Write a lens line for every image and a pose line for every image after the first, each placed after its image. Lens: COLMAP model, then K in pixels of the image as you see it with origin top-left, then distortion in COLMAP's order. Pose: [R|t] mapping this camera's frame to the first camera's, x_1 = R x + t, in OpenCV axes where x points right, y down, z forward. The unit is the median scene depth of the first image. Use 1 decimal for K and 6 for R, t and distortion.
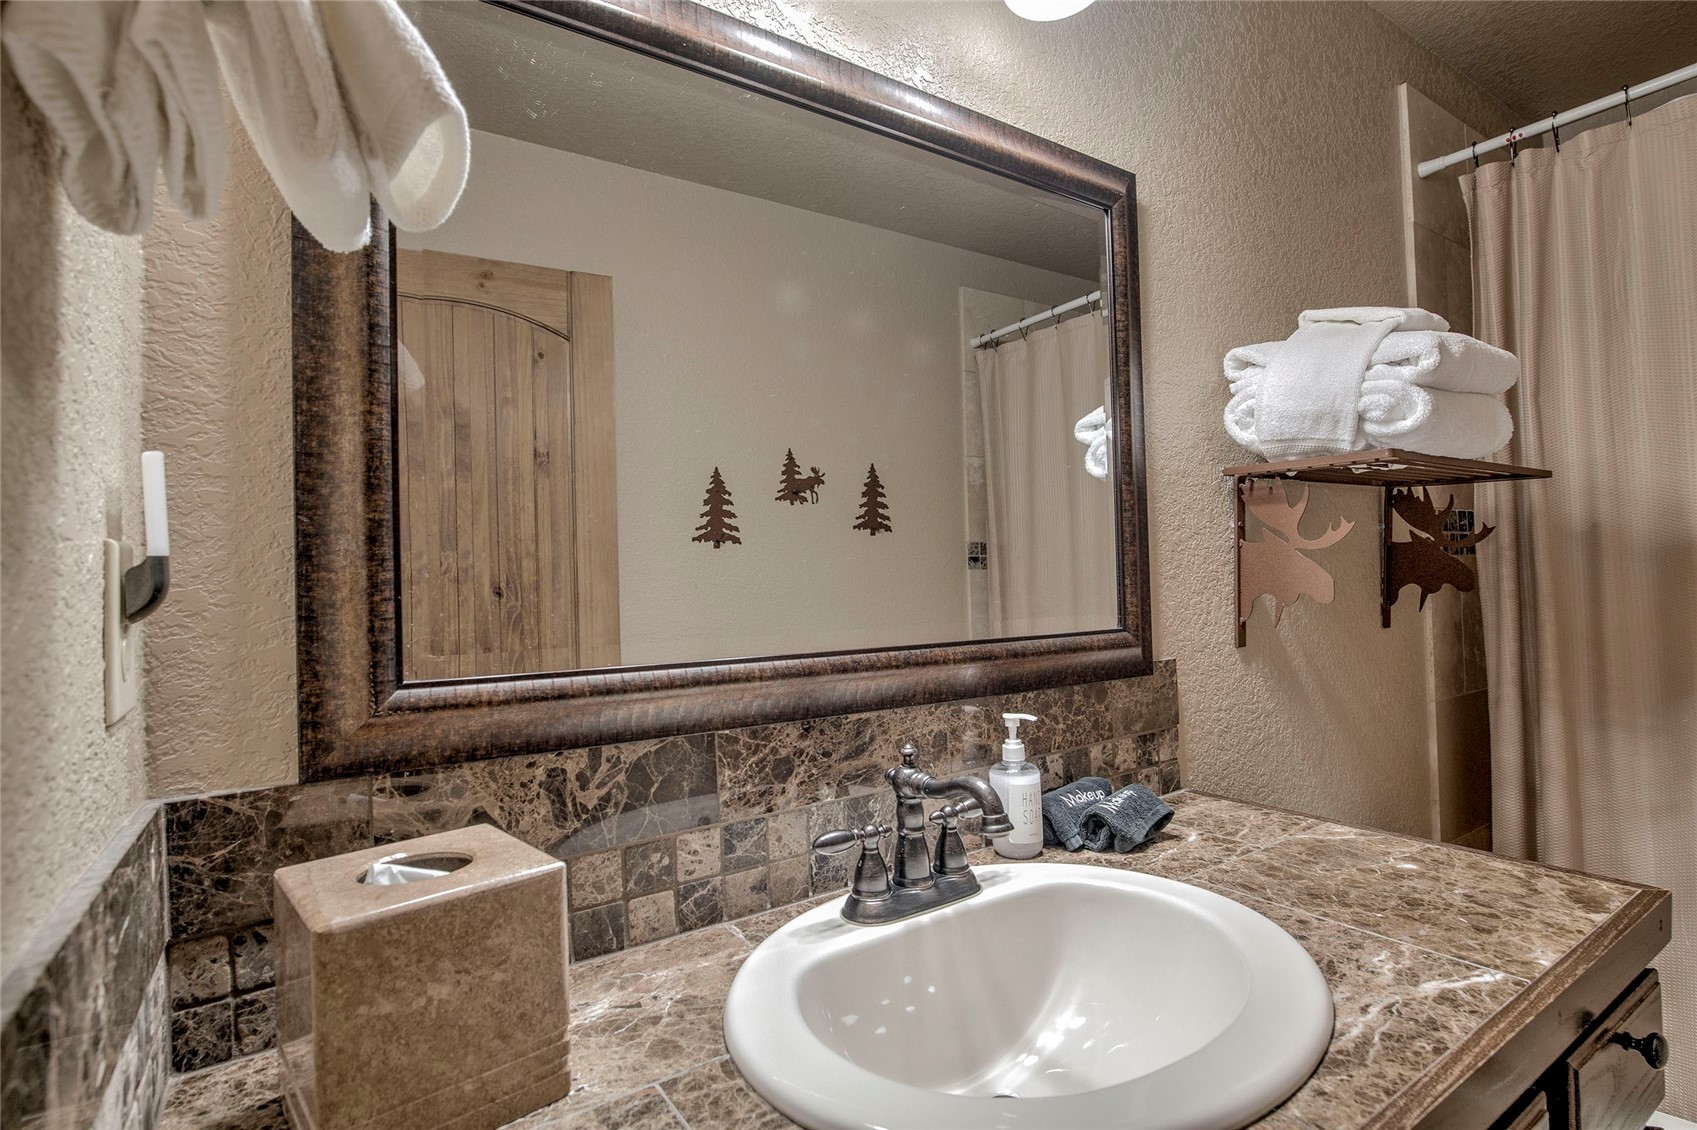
lens RADIAL K [[823.2, 0, 845.6], [0, 823.2, 566.0], [0, 0, 1]] dist [-0.011271, -0.001508]
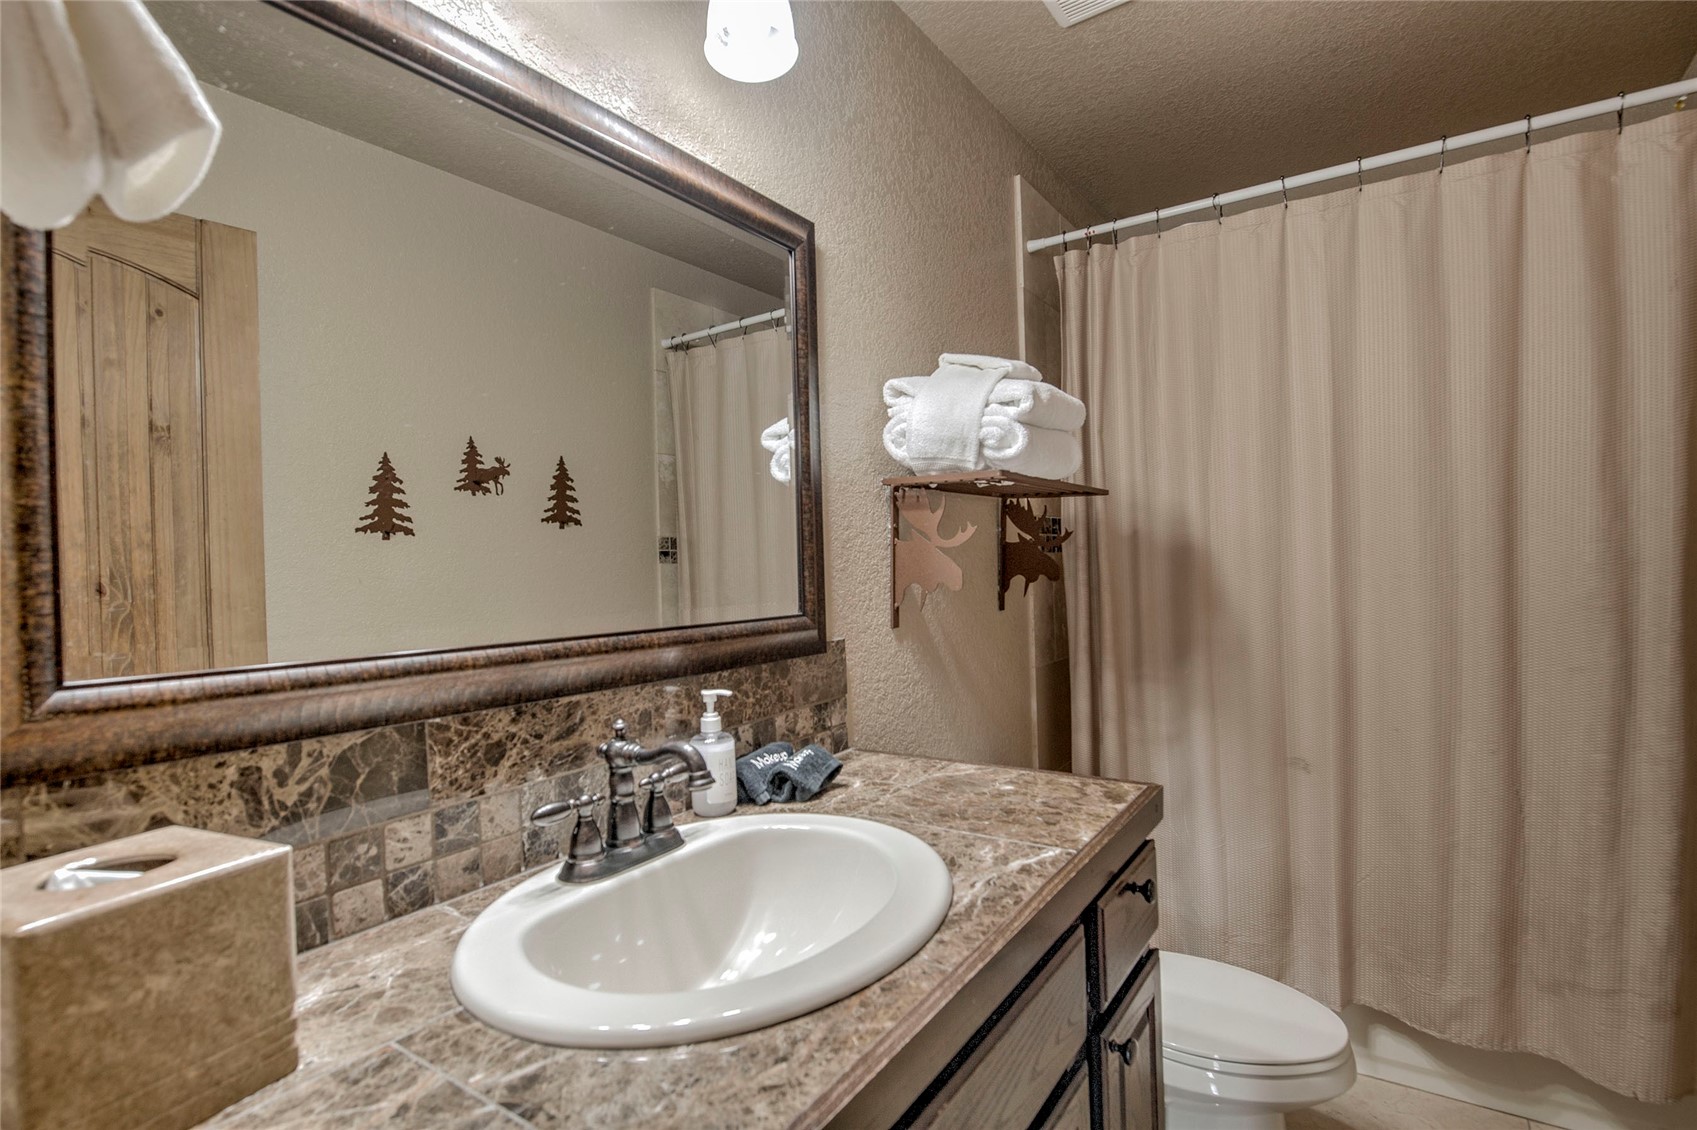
lens RADIAL K [[823.2, 0, 845.6], [0, 823.2, 566.0], [0, 0, 1]] dist [-0.011271, -0.001508]
pose [[0.928333, 0.000805, 0.371748, -0.046708], [-0.003345, 0.999975, 0.006190, 0.001019], [-0.371734, -0.006990, 0.928313, -0.123722]]
